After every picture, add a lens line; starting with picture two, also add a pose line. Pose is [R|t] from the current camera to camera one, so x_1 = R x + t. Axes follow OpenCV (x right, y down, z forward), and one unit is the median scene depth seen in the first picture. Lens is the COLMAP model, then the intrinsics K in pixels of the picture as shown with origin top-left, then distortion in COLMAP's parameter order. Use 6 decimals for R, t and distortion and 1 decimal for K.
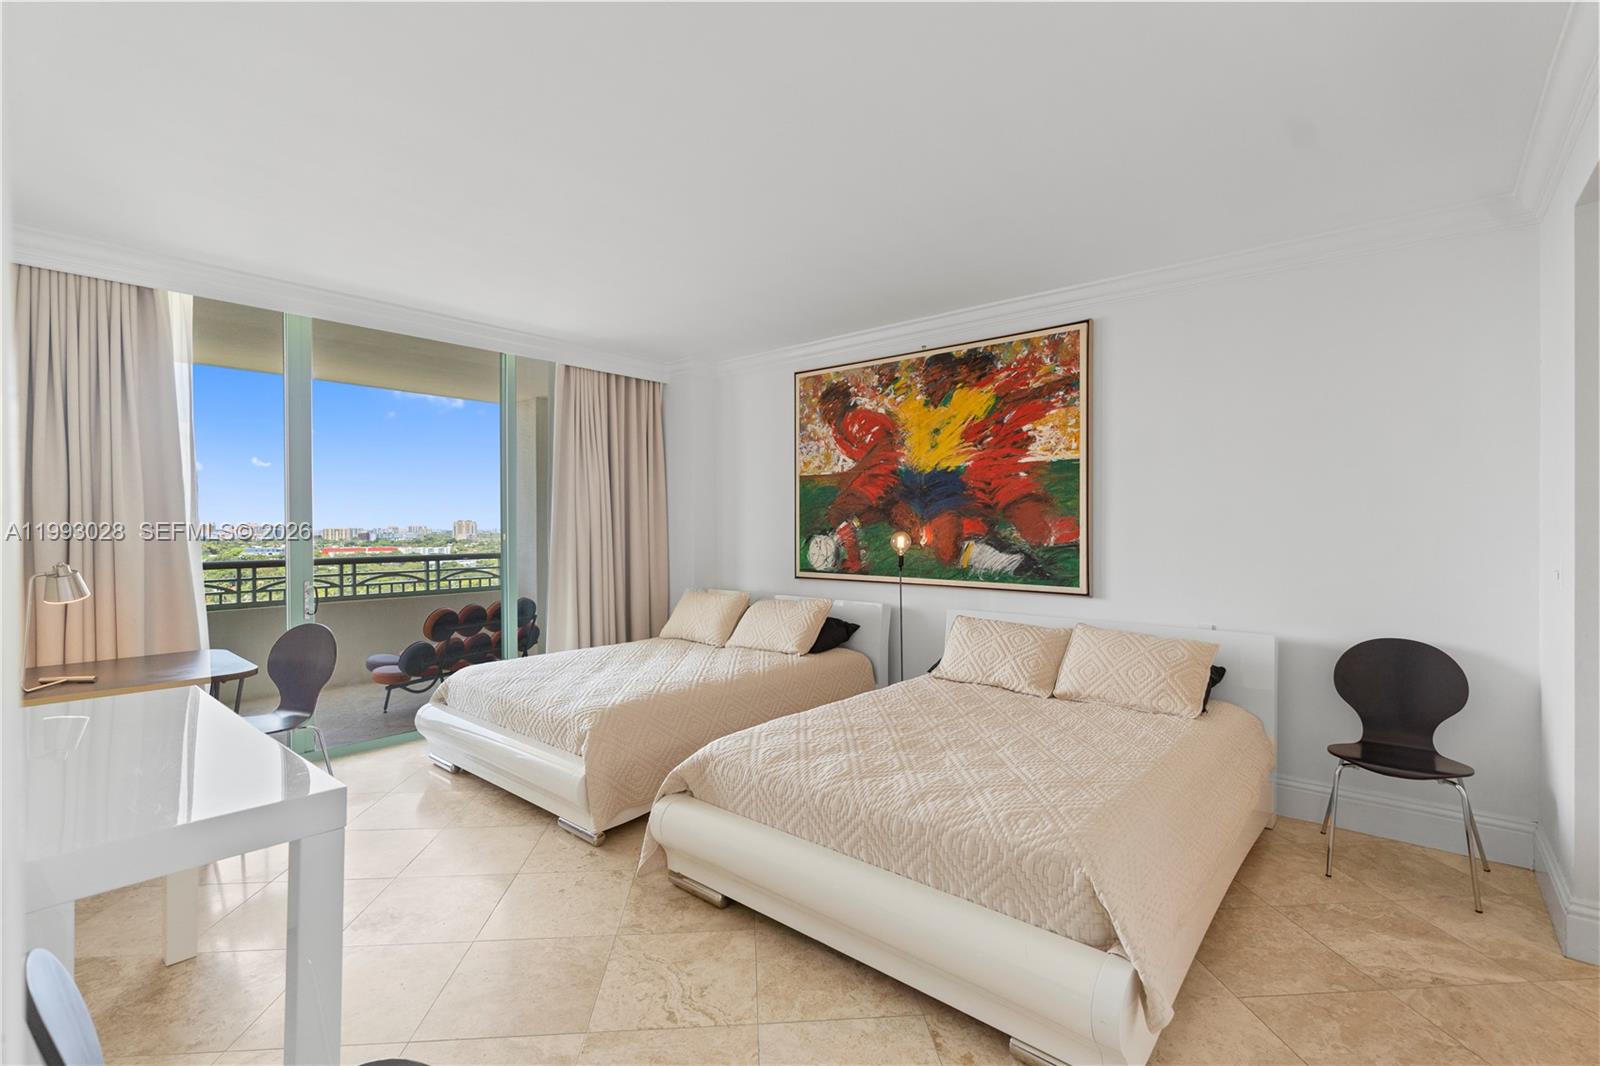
lens RADIAL K [[717.1, 0, 802.3], [0, 717.1, 529.5], [0, 0, 1]] dist [-0.017655, -0.000317]
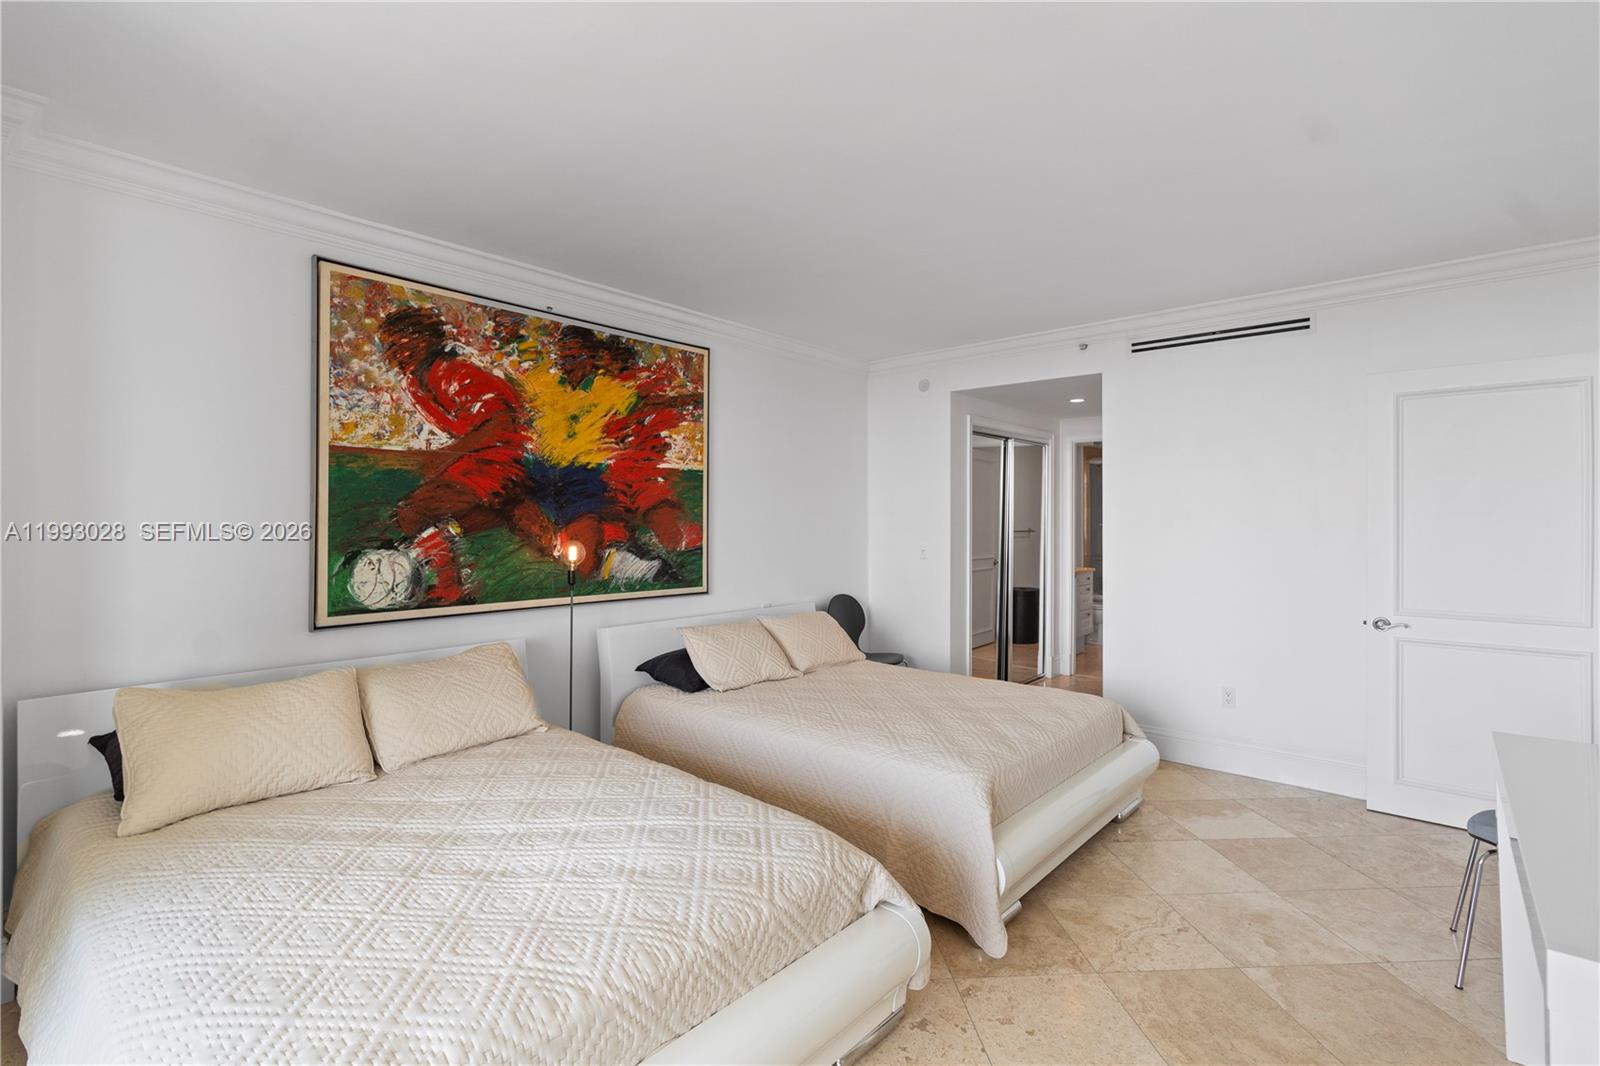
lens RADIAL K [[717.1, 0, 801.9], [0, 717.1, 527.6], [0, 0, 1]] dist [-0.017655, -0.000317]
pose [[0.034562, -0.000822, 0.999402, -0.639159], [0.010252, 0.999947, 0.000467, -0.008254], [-0.999350, 0.010230, 0.034568, 0.718488]]
